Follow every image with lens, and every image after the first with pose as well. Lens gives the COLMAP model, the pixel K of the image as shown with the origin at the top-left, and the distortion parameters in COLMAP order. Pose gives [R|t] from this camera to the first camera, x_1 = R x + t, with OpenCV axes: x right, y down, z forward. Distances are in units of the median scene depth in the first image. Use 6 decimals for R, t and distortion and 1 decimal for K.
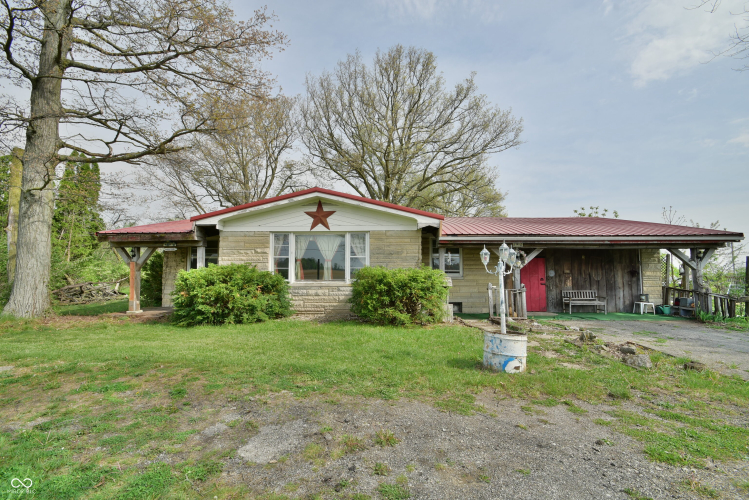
lens RADIAL K [[331.4, 0, 373.6], [0, 331.4, 251.6], [0, 0, 1]] dist [-0.010070, -0.000297]
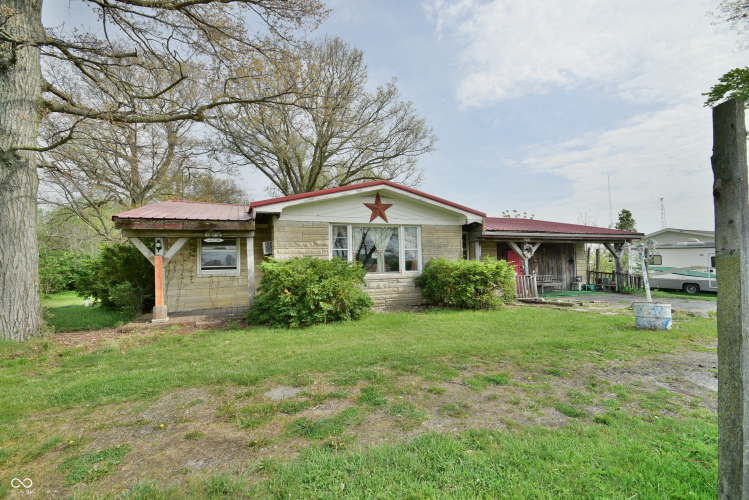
lens RADIAL K [[331.4, 0, 372.8], [0, 331.4, 249.7], [0, 0, 1]] dist [-0.010070, -0.000297]
pose [[0.917590, -0.000959, 0.397527, -0.575828], [-0.005698, 0.999863, 0.015564, 0.001415], [-0.397487, -0.016546, 0.917459, 0.087378]]
